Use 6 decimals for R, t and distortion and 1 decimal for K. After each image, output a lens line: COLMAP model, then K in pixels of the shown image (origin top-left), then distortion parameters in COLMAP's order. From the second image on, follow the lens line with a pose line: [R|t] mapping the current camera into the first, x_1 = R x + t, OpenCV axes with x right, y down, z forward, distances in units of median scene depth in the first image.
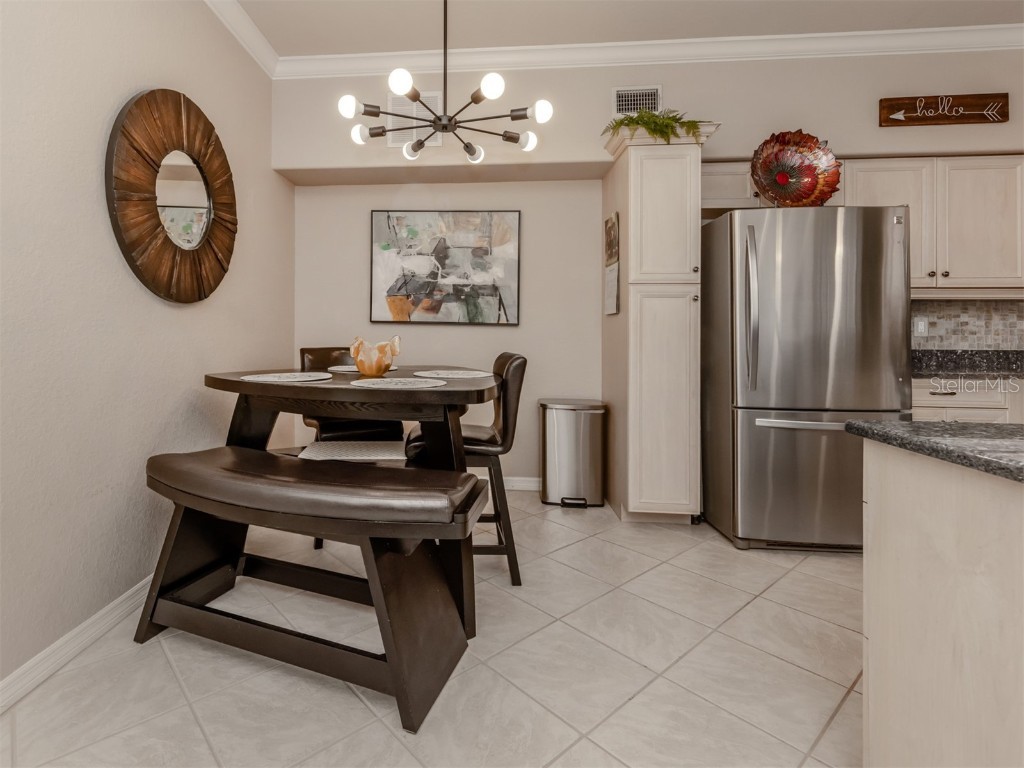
lens RADIAL K [[522.4, 0, 442.6], [0, 522.4, 325.6], [0, 0, 1]] dist [0.013812, -0.002952]
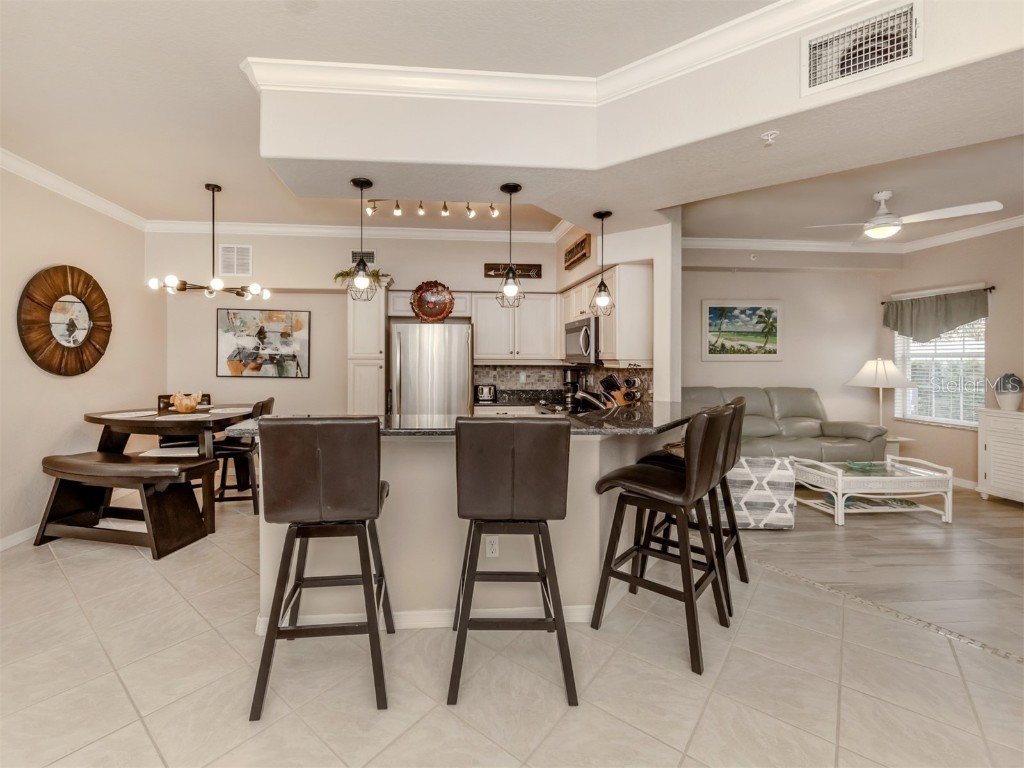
lens RADIAL K [[445.1, 0, 464.7], [0, 445.1, 356.9], [0, 0, 1]] dist [0.005866, -0.000226]
pose [[0.985988, -0.002147, 0.166802, 0.404584], [0.001271, 0.999985, 0.005363, -0.076716], [-0.166811, -0.005076, 0.985976, -0.519371]]
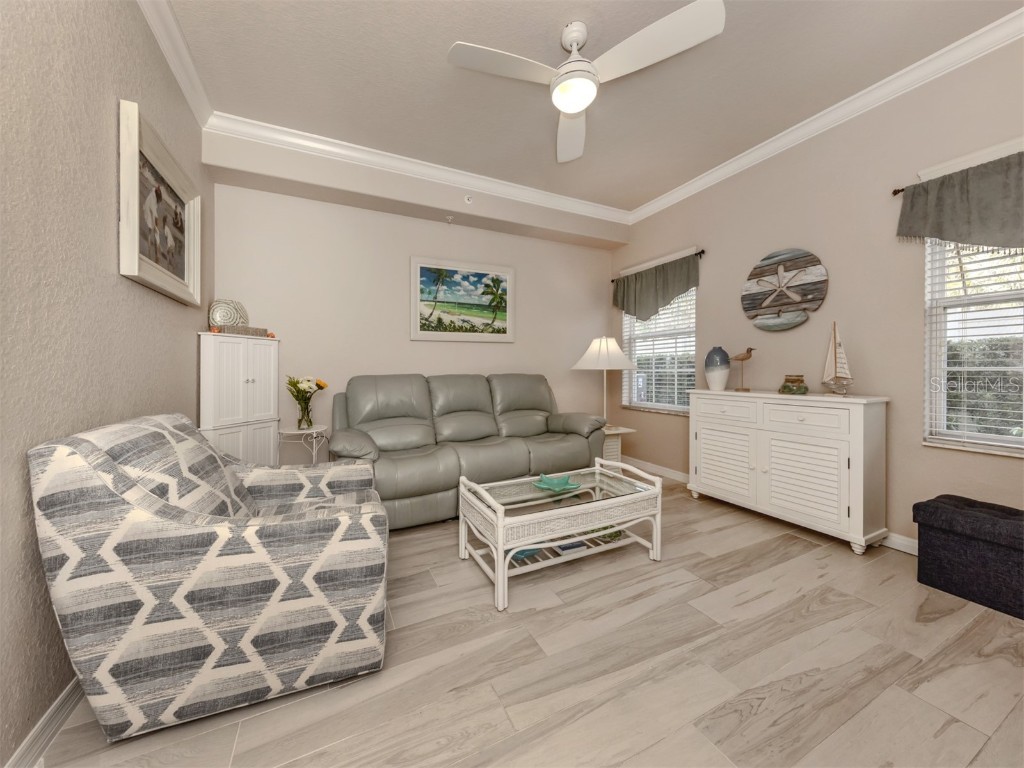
lens RADIAL K [[360.4, 0, 495.6], [0, 360.4, 370.8], [0, 0, 1]] dist [0.004335, -0.001094]
pose [[0.864451, -0.012765, 0.502555, 1.206436], [0.005882, 0.999866, 0.015277, 0.013728], [-0.502682, -0.010250, 0.864410, -0.028116]]
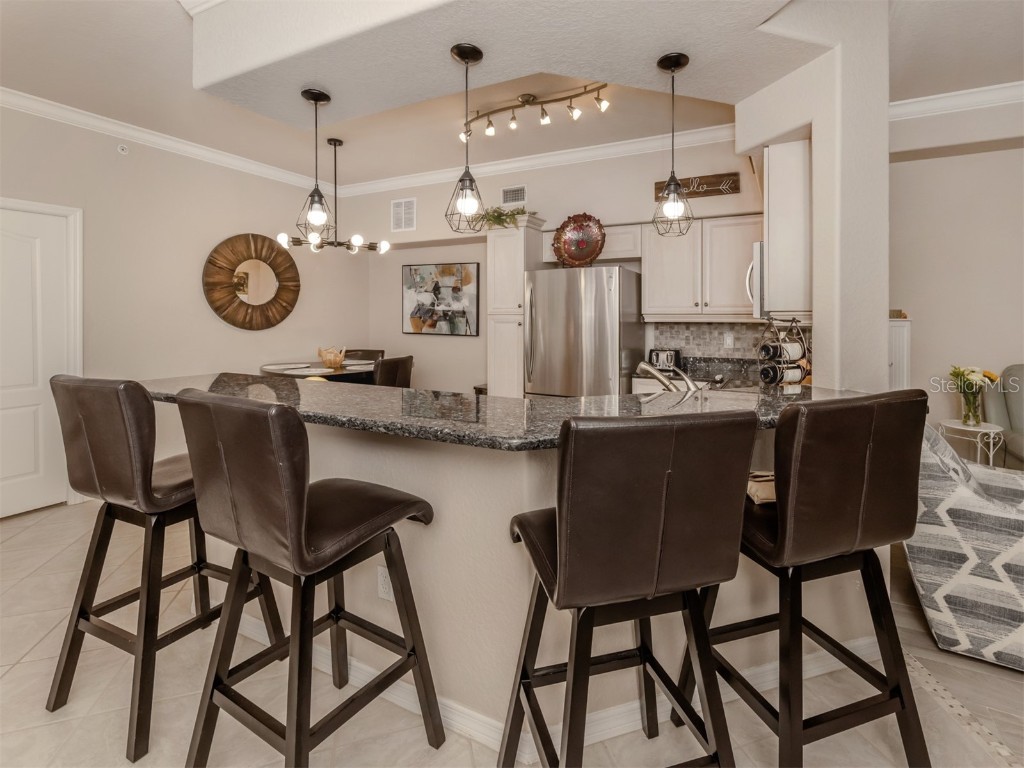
lens RADIAL K [[491.3, 0, 549.8], [0, 491.3, 322.3], [0, 0, 1]] dist [0.008256, -0.000611]
pose [[0.934573, -0.002203, -0.355765, 0.869182], [0.007913, 0.999862, 0.014597, -0.061863], [0.355684, -0.016457, 0.934461, -0.291857]]
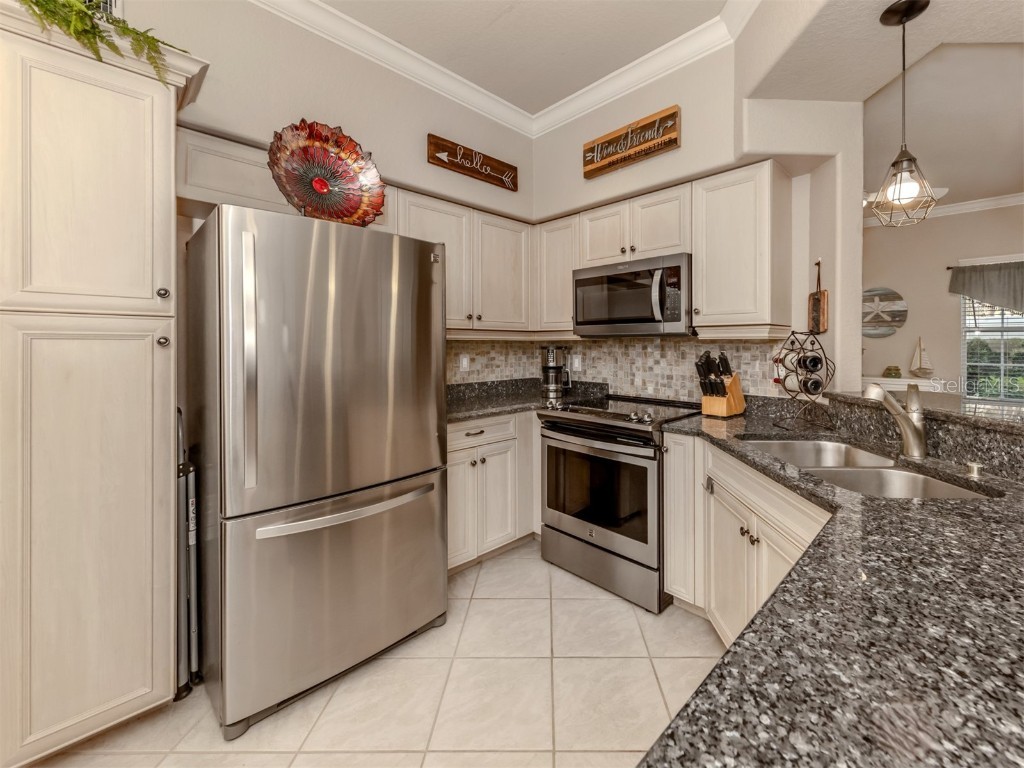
lens RADIAL K [[425.0, 0, 547.3], [0, 425.0, 346.2], [0, 0, 1]] dist [0.003703, -0.000531]
pose [[0.631583, -0.009350, 0.775252, 0.301683], [-0.003334, 0.999885, 0.014774, -0.043603], [-0.775301, -0.011916, 0.631480, 0.279702]]
